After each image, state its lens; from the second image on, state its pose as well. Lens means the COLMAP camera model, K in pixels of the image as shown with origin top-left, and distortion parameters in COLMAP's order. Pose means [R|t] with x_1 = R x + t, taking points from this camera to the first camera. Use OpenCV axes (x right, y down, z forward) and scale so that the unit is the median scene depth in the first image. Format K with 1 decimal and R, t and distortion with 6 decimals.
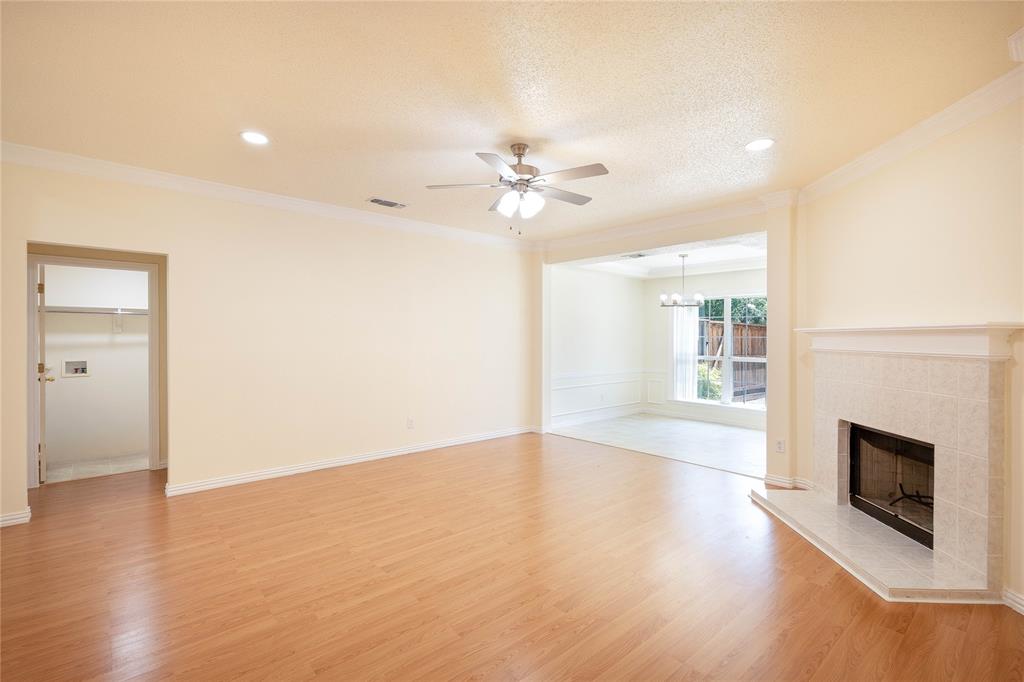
lens RADIAL K [[464.8, 0, 512.0], [0, 464.8, 341.0], [0, 0, 1]] dist [-0.000568, -0.000051]
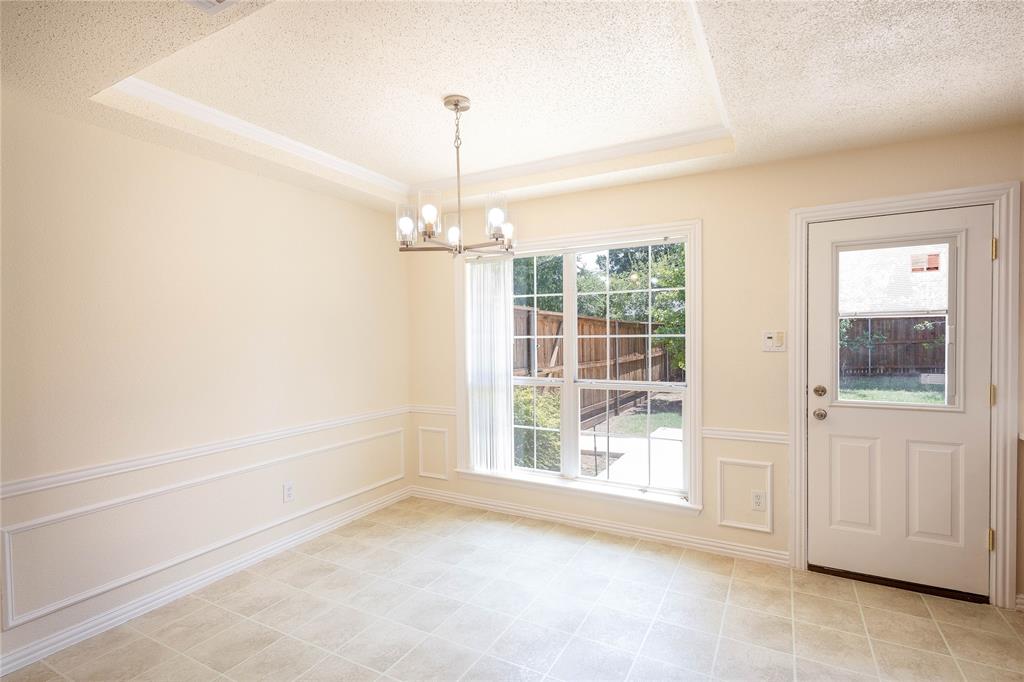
lens RADIAL K [[496.2, 0, 515.7], [0, 496.2, 348.5], [0, 0, 1]] dist [-0.000392, -0.000008]
pose [[0.940936, -0.023630, 0.337759, 0.478010], [0.019765, 0.999694, 0.014877, -0.010147], [-0.338007, -0.007322, 0.941115, 1.078365]]
